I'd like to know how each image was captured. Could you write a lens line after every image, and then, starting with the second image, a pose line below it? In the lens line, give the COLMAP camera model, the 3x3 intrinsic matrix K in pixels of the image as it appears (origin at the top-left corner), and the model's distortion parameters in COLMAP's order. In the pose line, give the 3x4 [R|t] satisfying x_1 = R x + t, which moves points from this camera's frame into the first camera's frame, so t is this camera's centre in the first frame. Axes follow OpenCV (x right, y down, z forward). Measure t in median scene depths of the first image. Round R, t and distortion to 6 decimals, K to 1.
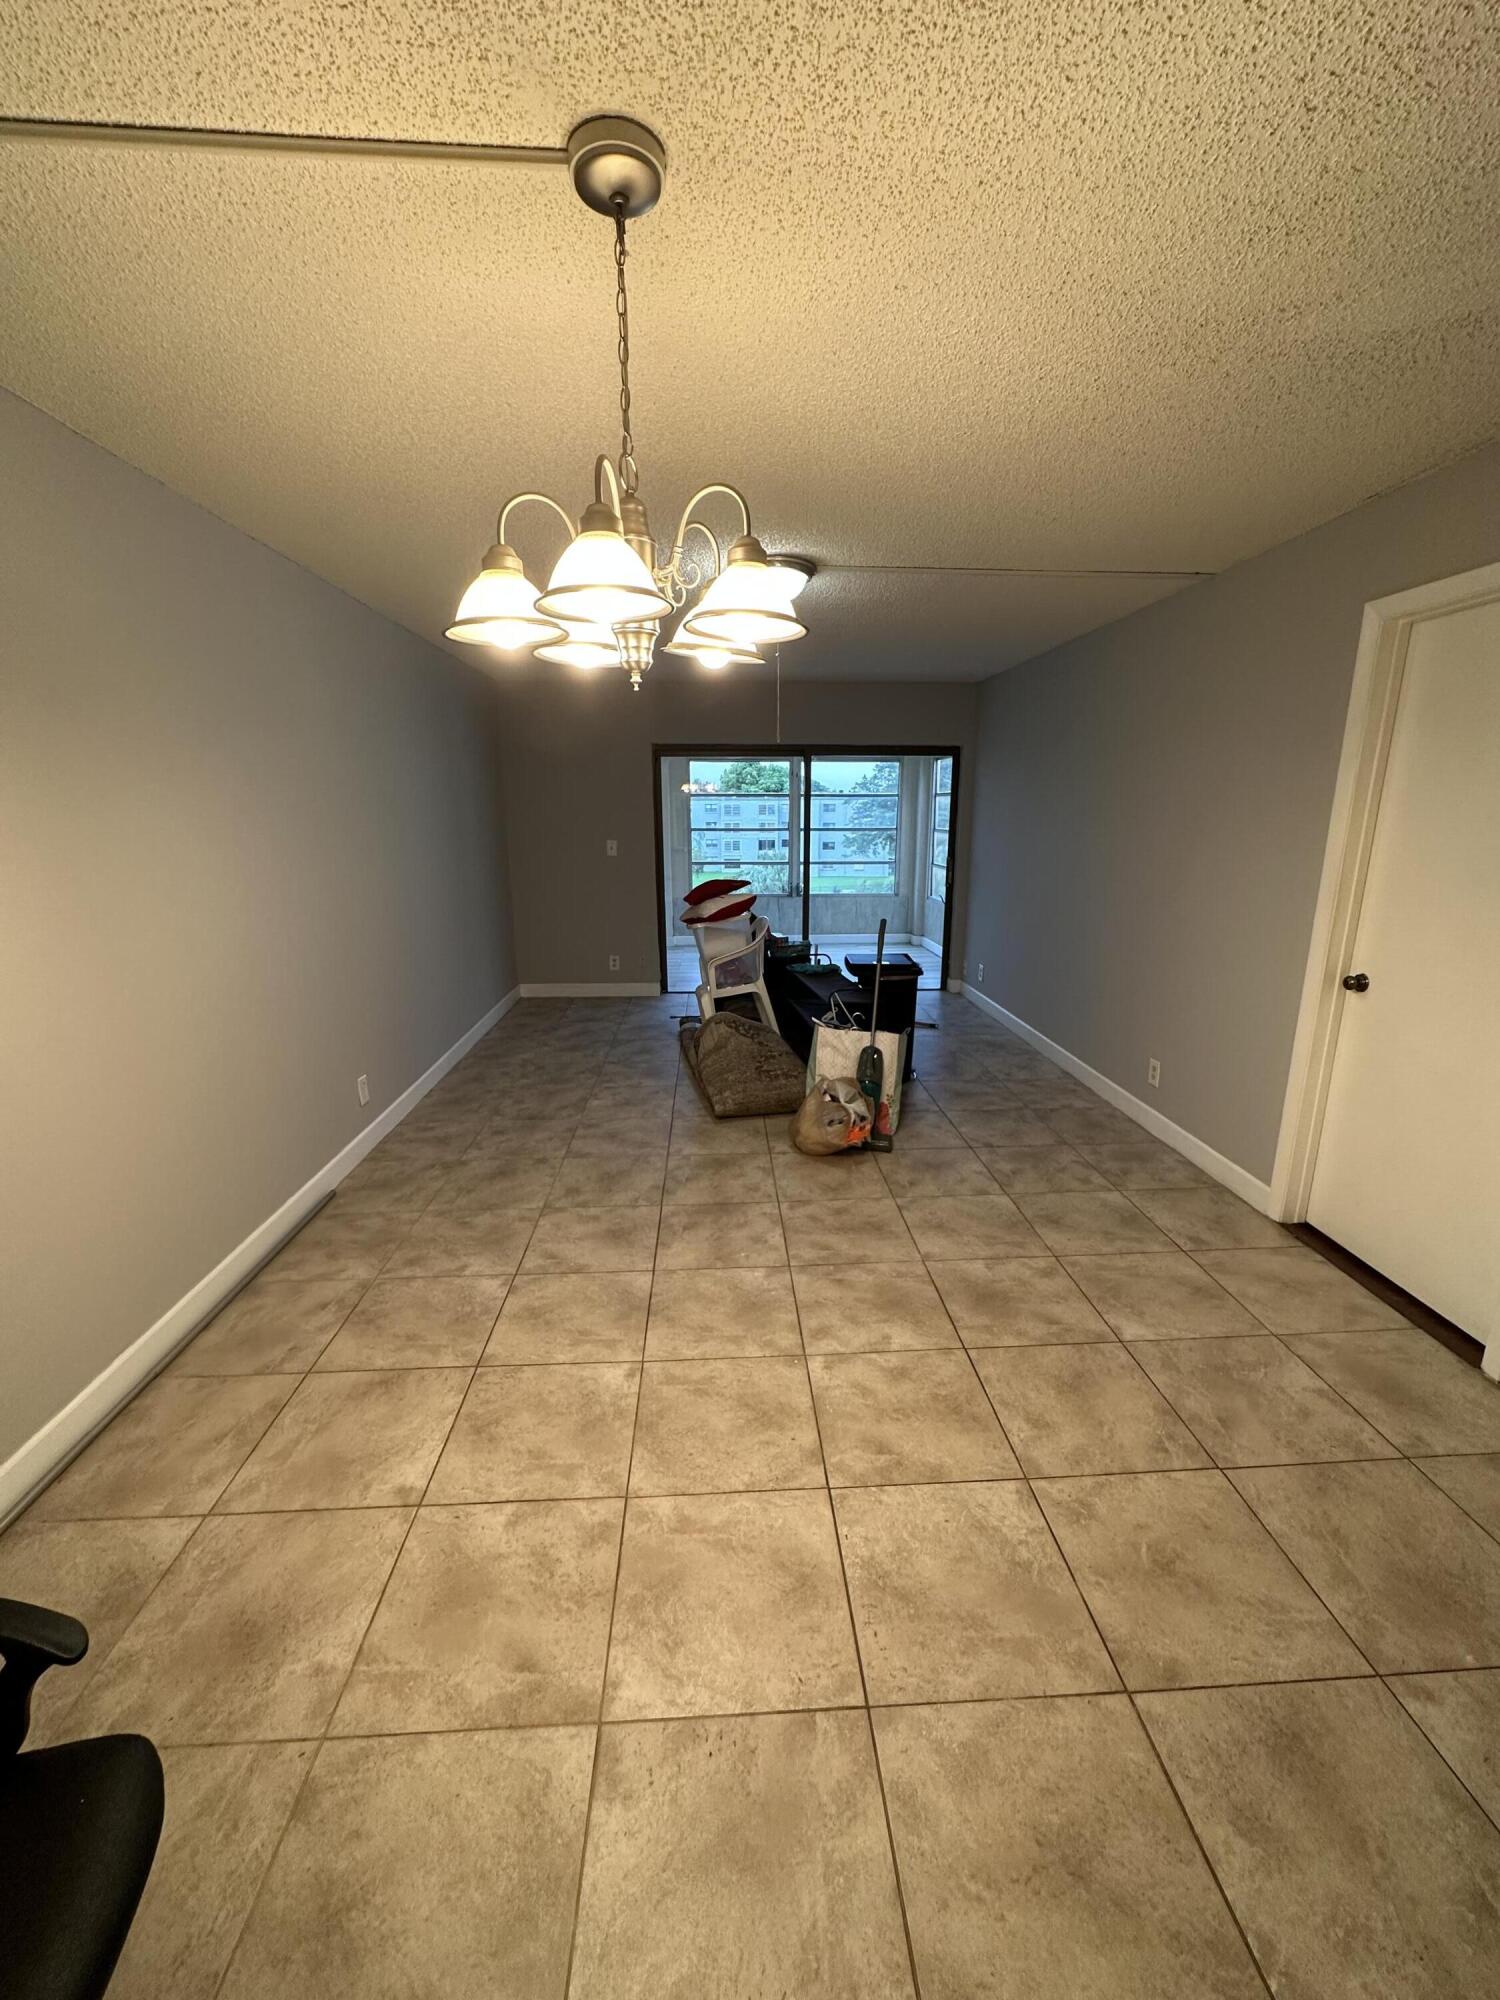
lens RADIAL K [[799.5, 0, 755.3], [0, 799.5, 1000.0], [0, 0, 1]] dist [-0.004029, 0.000728]
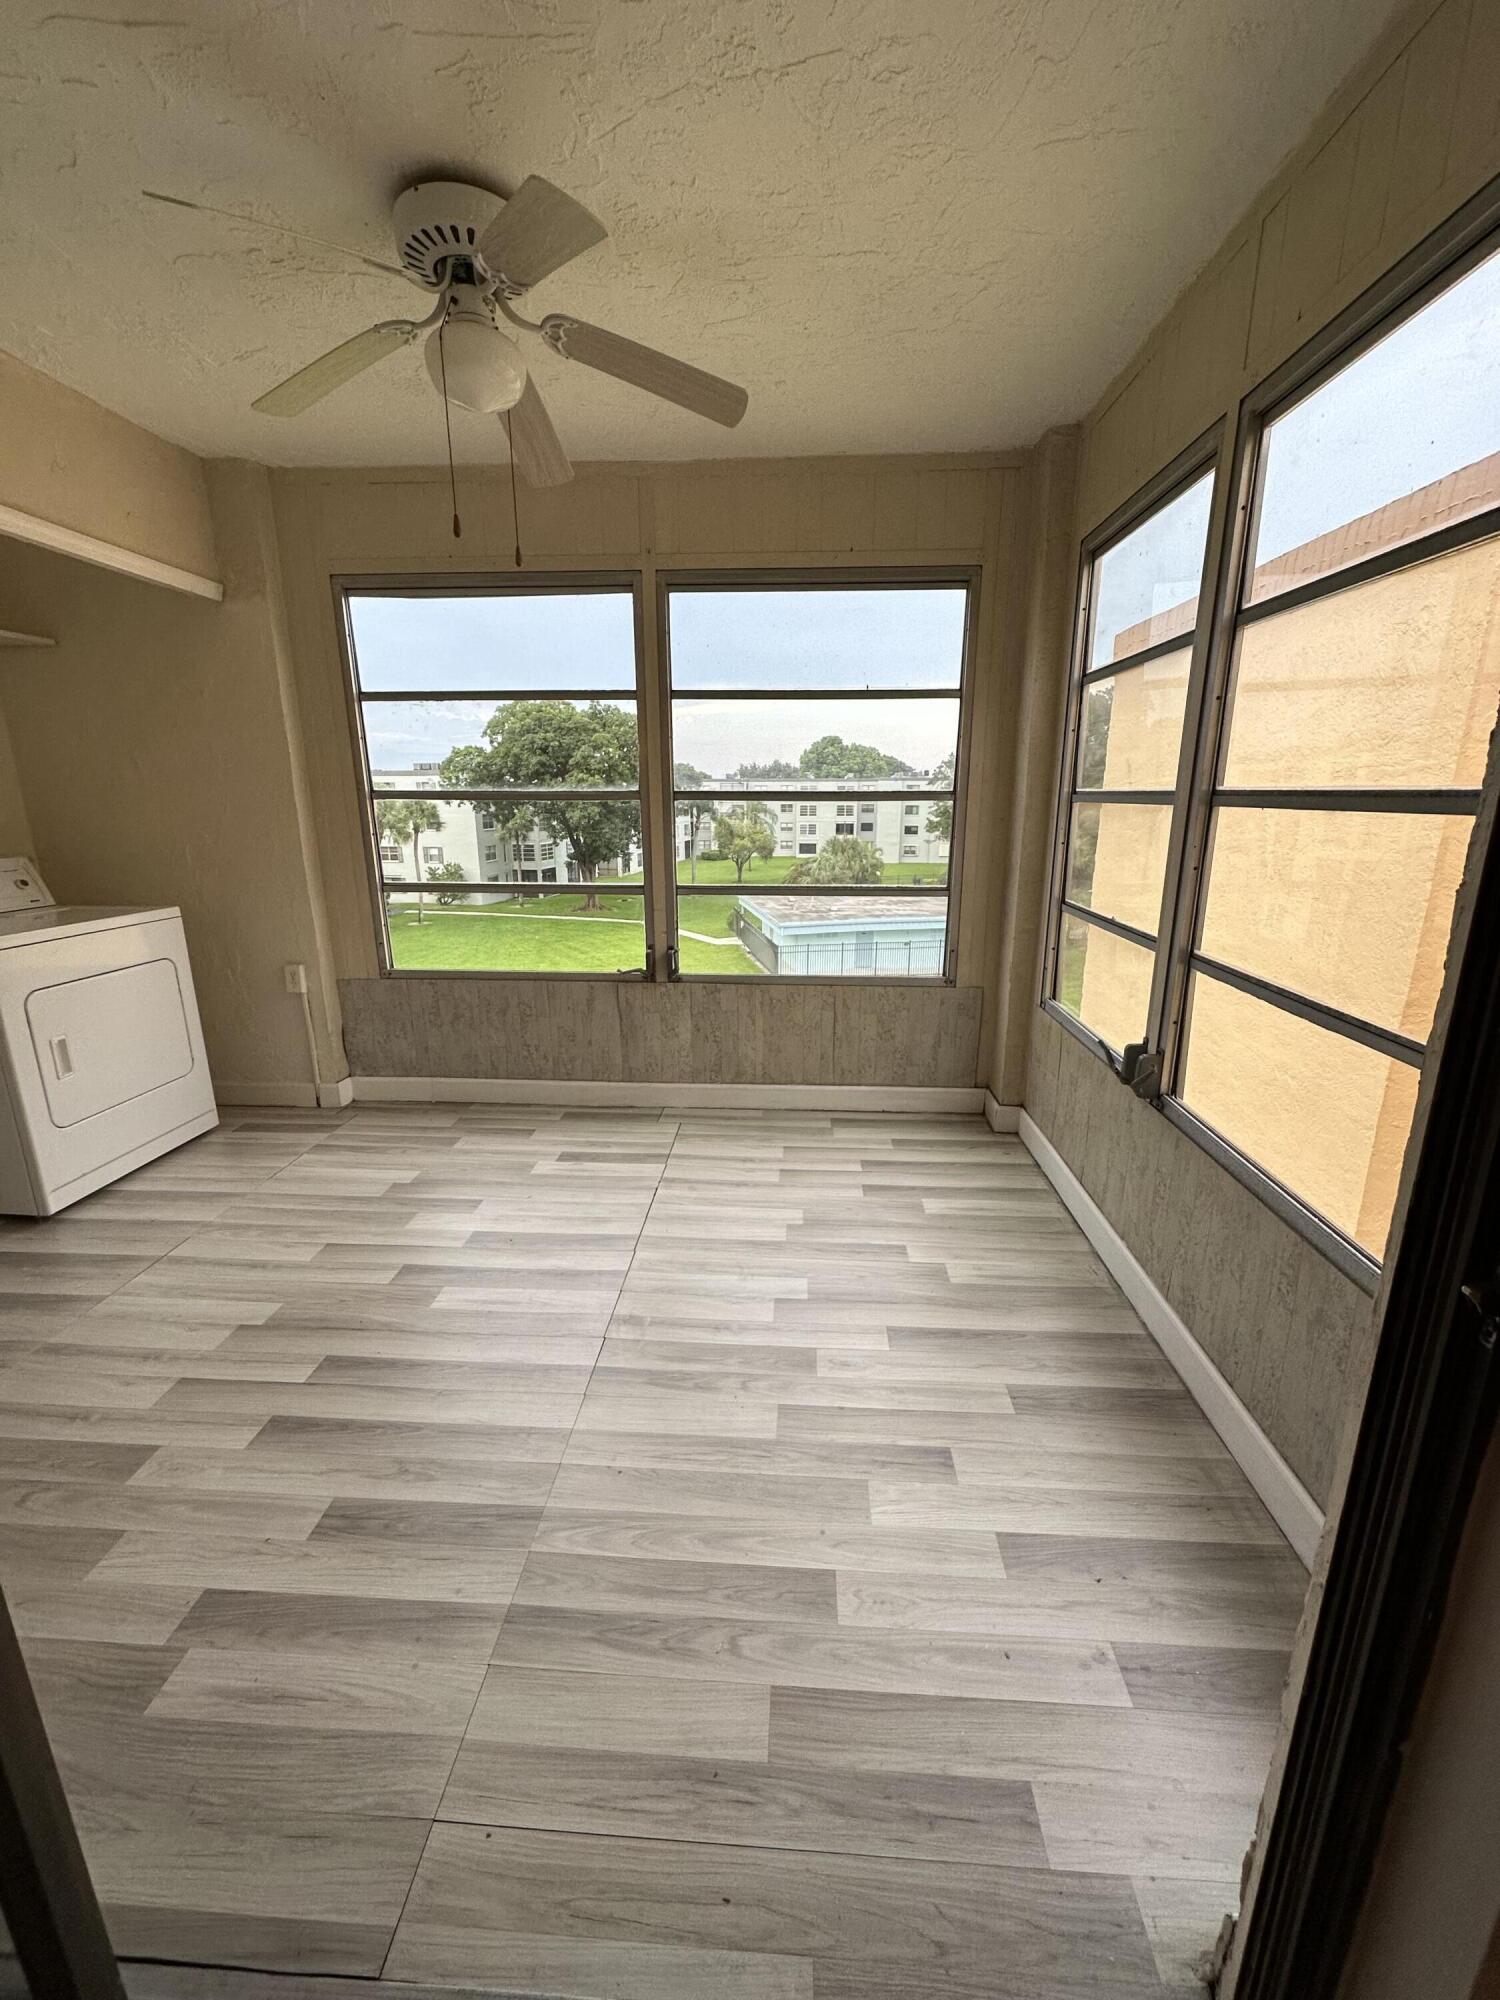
lens RADIAL K [[799.5, 0, 755.6], [0, 799.5, 999.7], [0, 0, 1]] dist [-0.004029, 0.000728]
pose [[0.994251, 0.026730, -0.103688, 0.122924], [-0.024660, 0.999471, 0.021193, -0.123825], [0.104199, -0.018515, 0.994384, 0.612861]]
